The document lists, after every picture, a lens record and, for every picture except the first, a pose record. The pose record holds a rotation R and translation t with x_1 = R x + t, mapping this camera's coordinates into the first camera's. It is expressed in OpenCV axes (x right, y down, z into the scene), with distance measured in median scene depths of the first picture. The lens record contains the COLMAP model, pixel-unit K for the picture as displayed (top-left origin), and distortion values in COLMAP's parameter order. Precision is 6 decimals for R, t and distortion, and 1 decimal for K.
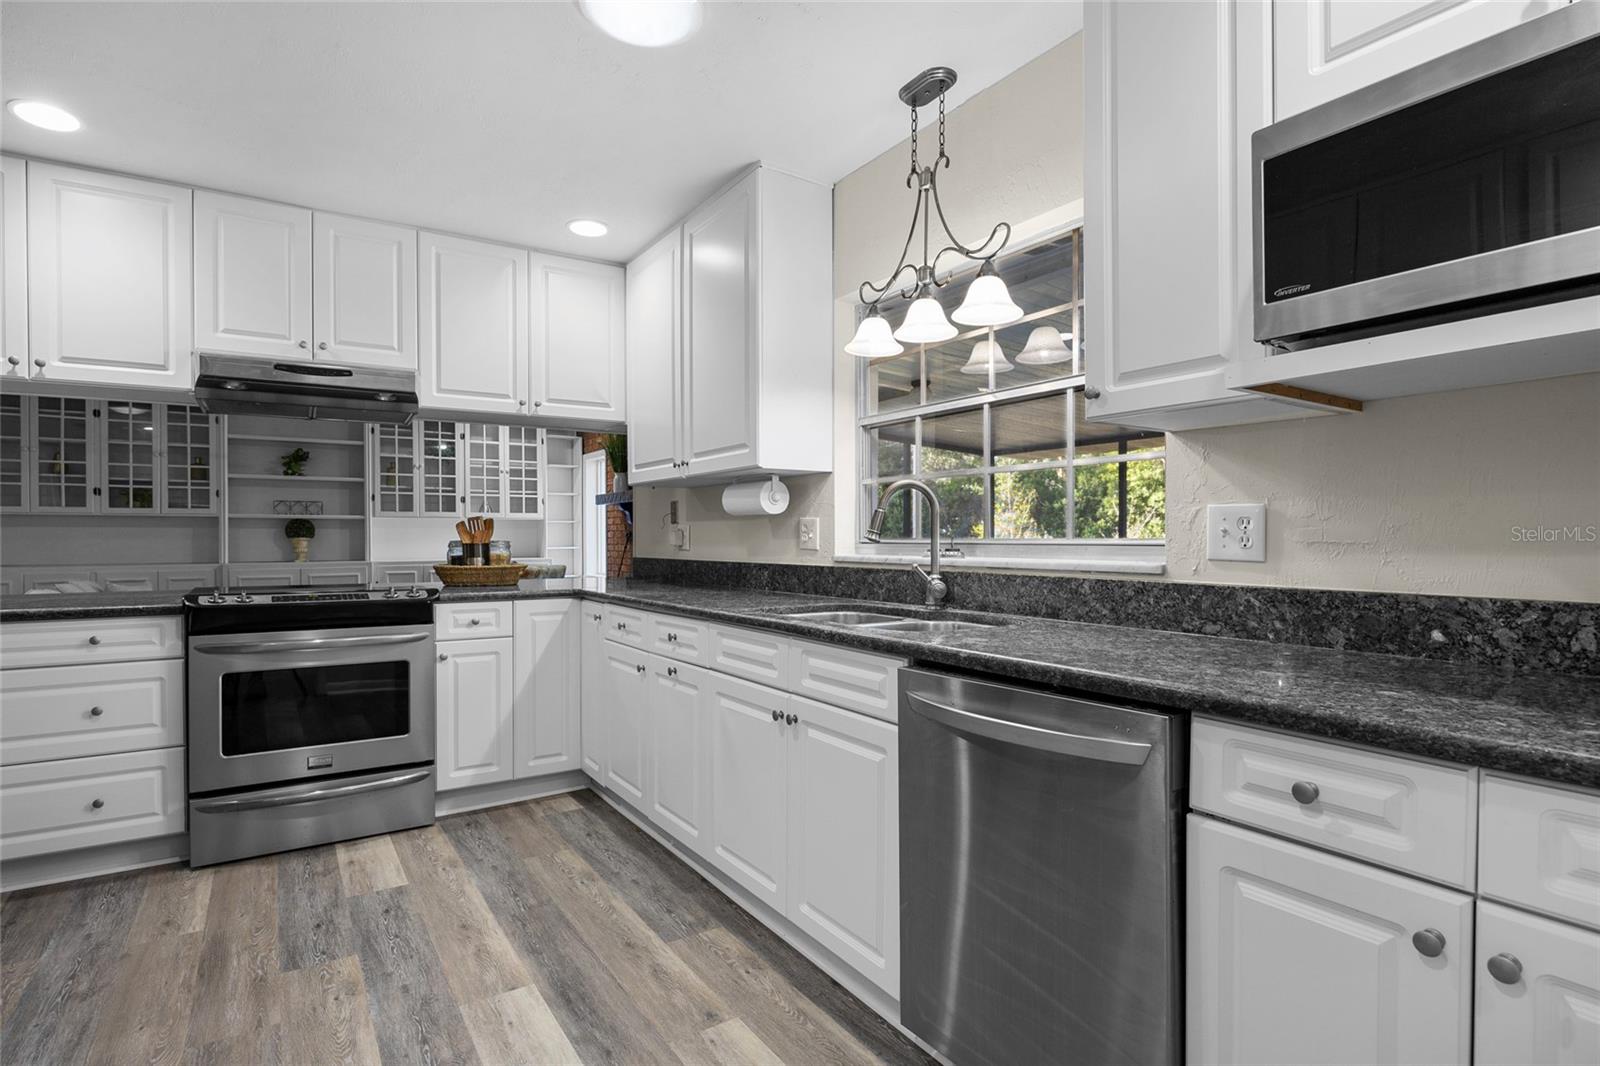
lens RADIAL K [[788.3, 0, 804.8], [0, 788.3, 546.6], [0, 0, 1]] dist [-0.016853, 0.002236]
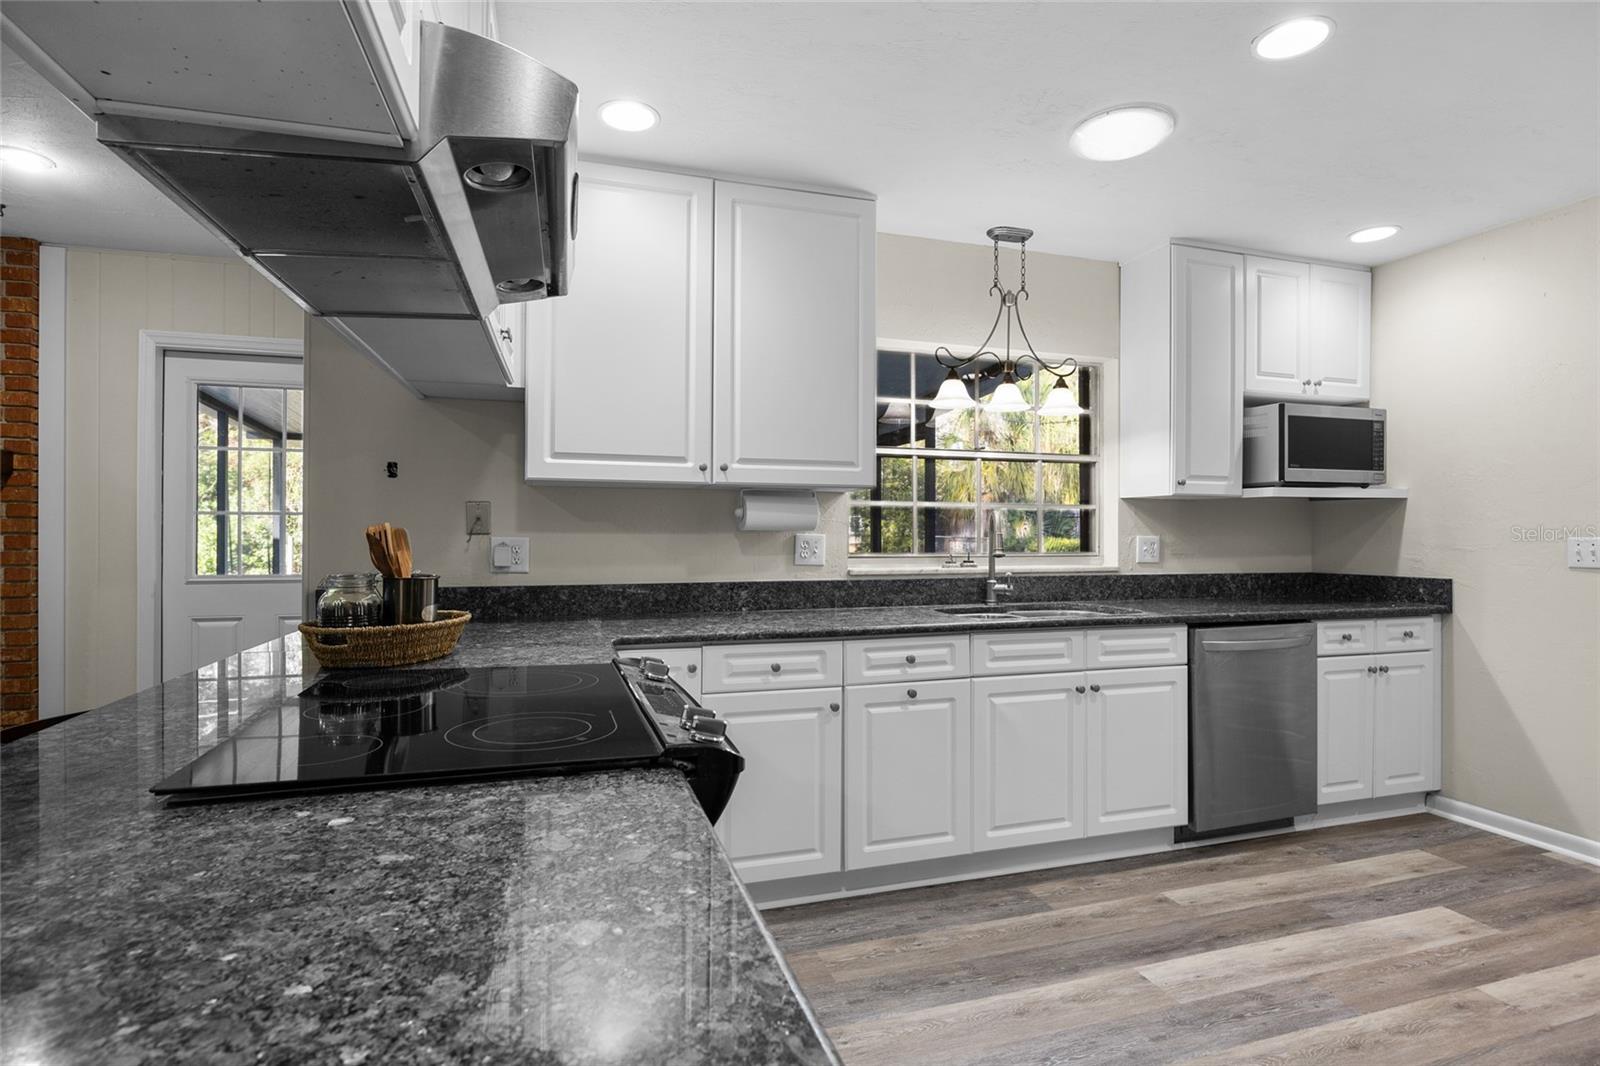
lens RADIAL K [[788.3, 0, 805.2], [0, 788.3, 531.9], [0, 0, 1]] dist [-0.016853, 0.002236]
pose [[0.294257, 0.003545, 0.955720, -0.959807], [0.008152, 0.999947, -0.006219, -0.032897], [-0.955692, 0.009621, 0.294212, 0.694245]]
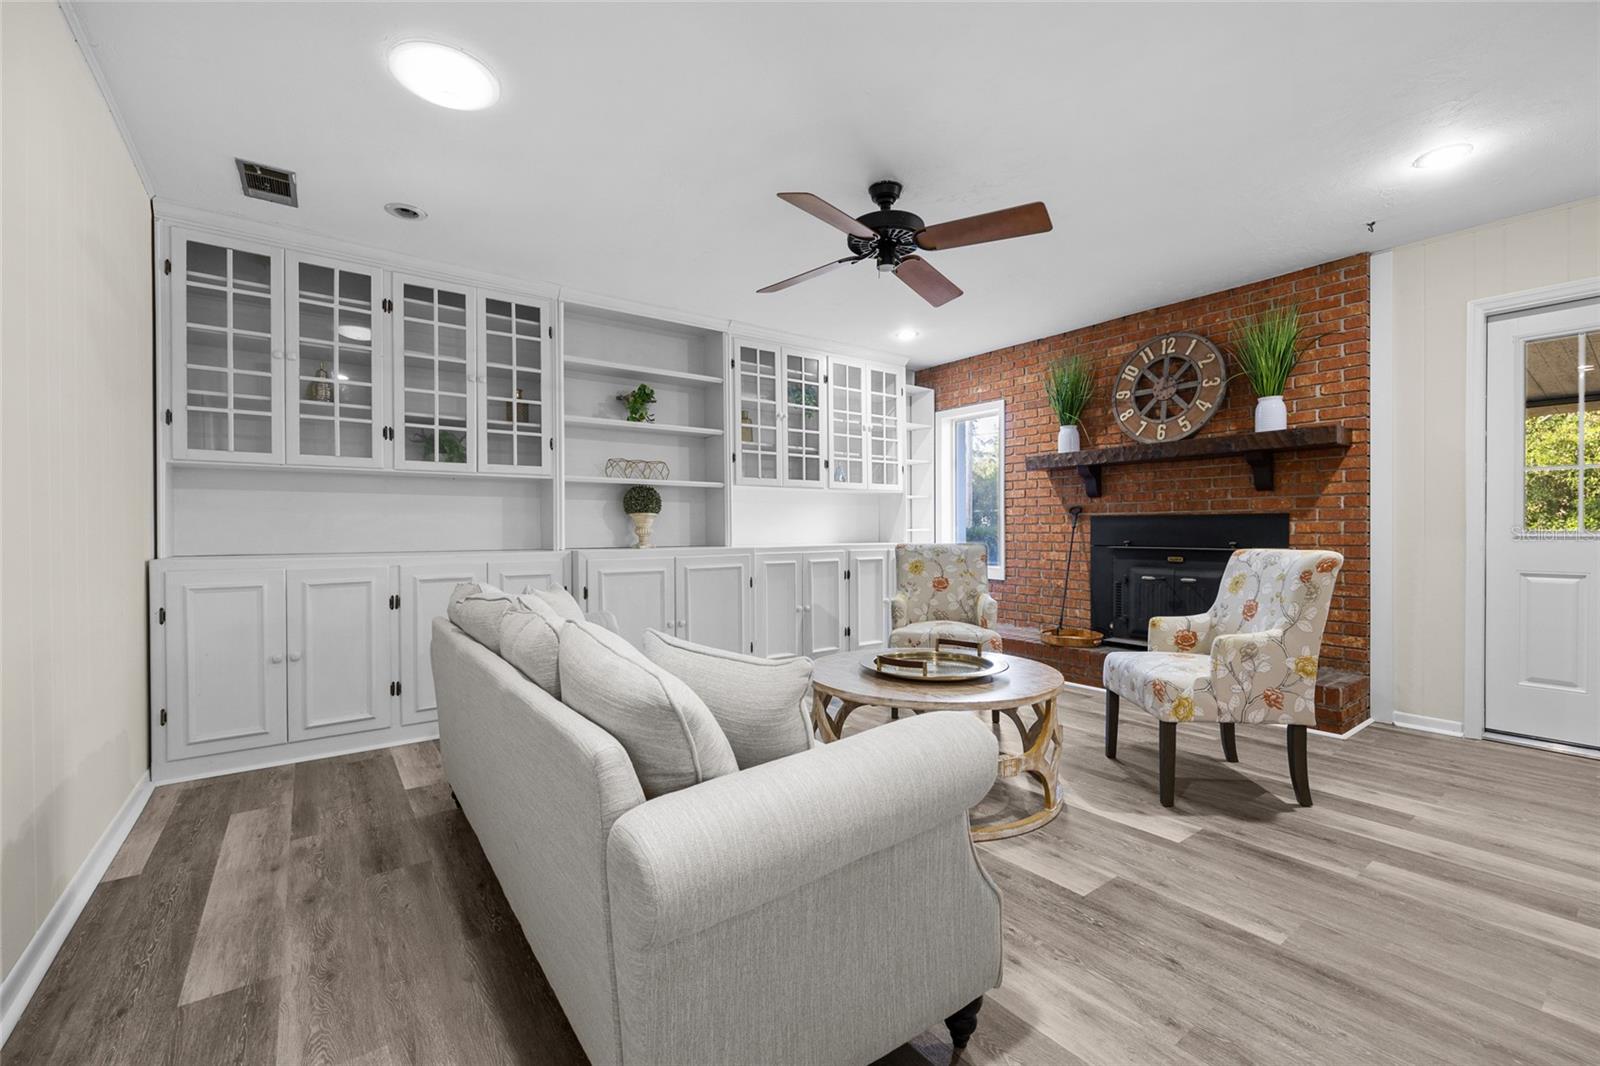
lens RADIAL K [[668.0, 0, 807.3], [0, 668.0, 529.7], [0, 0, 1]] dist [0.000124, -0.000762]
pose [[0.998867, -0.002132, 0.047544, -1.244014], [0.002648, 0.999938, -0.010794, 0.023859], [-0.047518, 0.010908, 0.998811, 0.946660]]
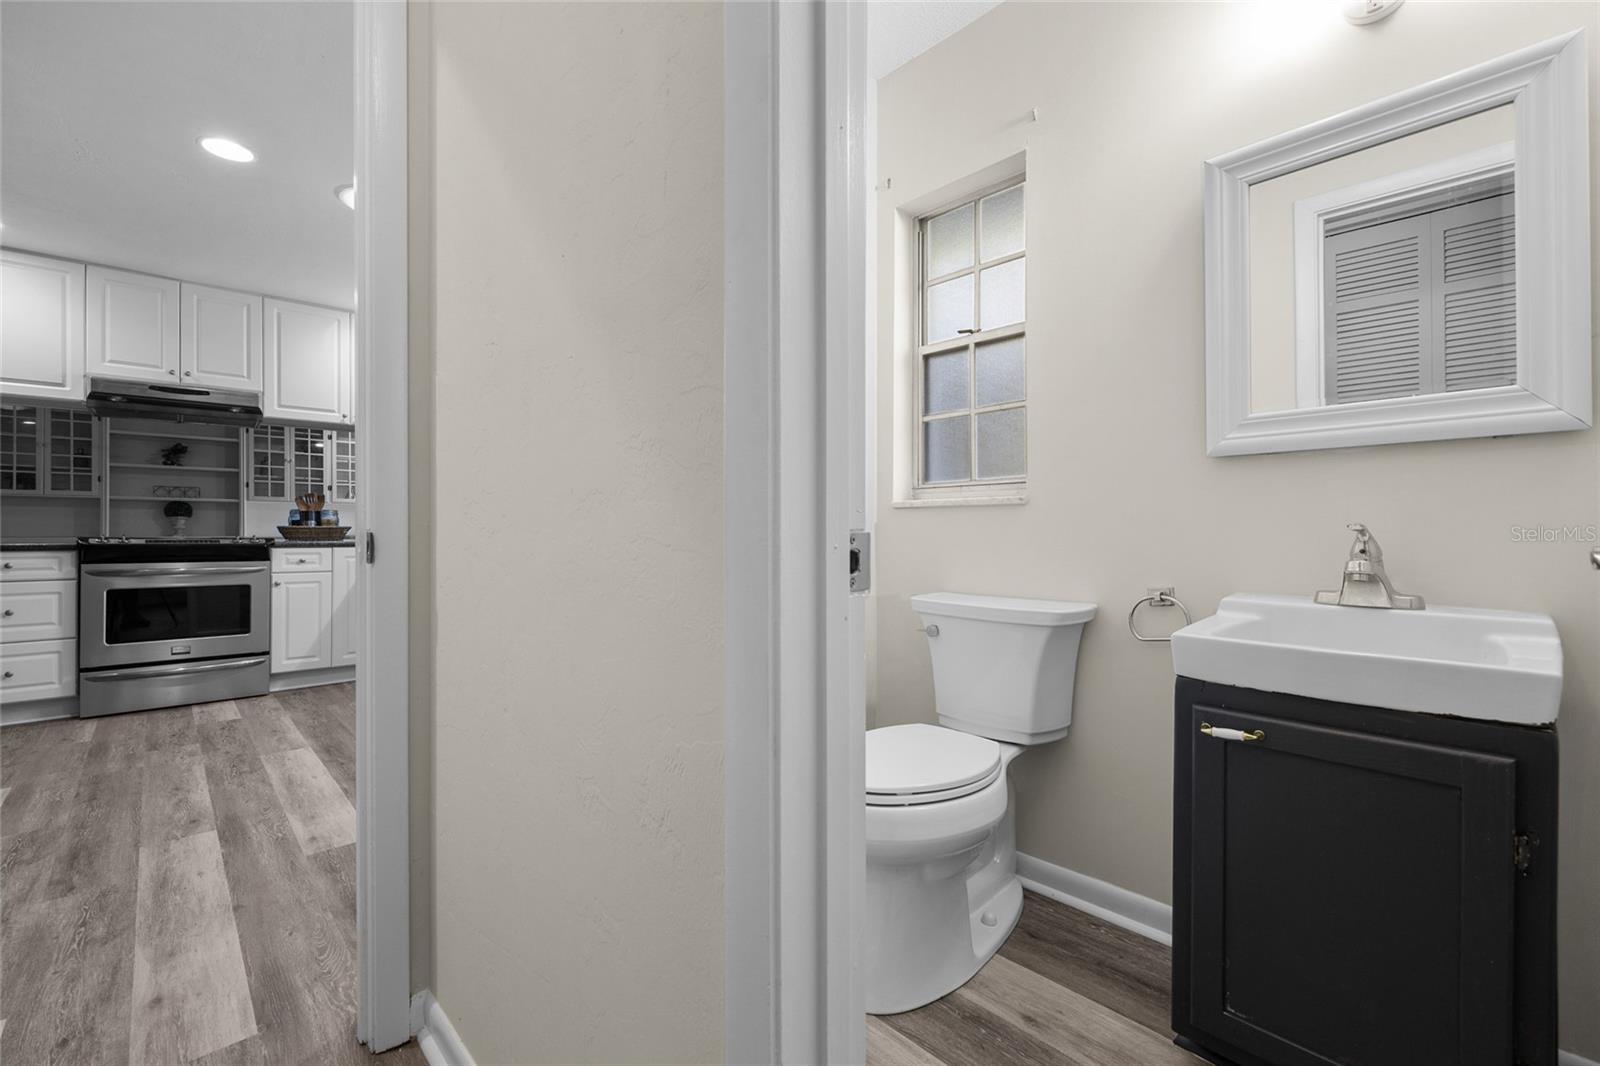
lens RADIAL K [[668.0, 0, 795.4], [0, 668.0, 532.5], [0, 0, 1]] dist [0.000124, -0.000762]
pose [[0.986338, 0.002443, 0.164717, 0.304378], [-0.000696, 0.999943, -0.010661, 0.055156], [-0.164734, 0.010400, 0.986283, -0.423160]]
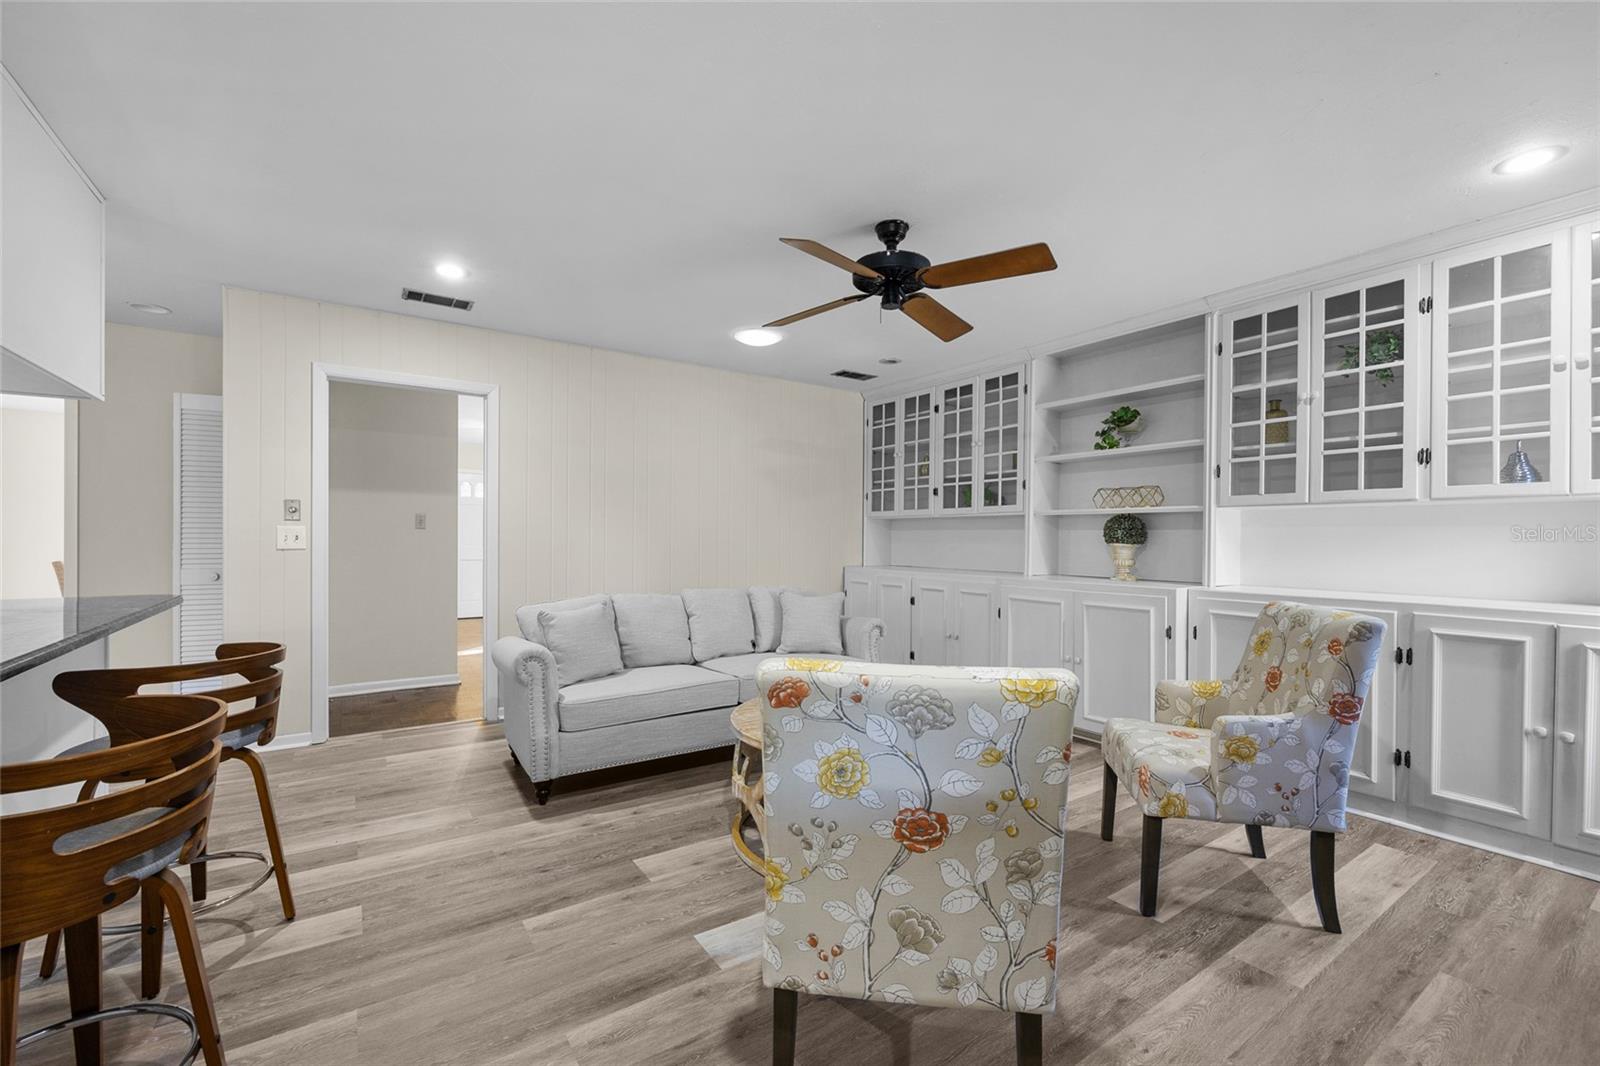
lens RADIAL K [[668.0, 0, 799.8], [0, 668.0, 540.0], [0, 0, 1]] dist [0.000124, -0.000762]
pose [[-0.000603, 0.006603, -0.999978, -0.203732], [-0.017120, 0.999832, 0.006612, -0.030945], [0.999853, 0.017123, -0.000490, 1.720563]]
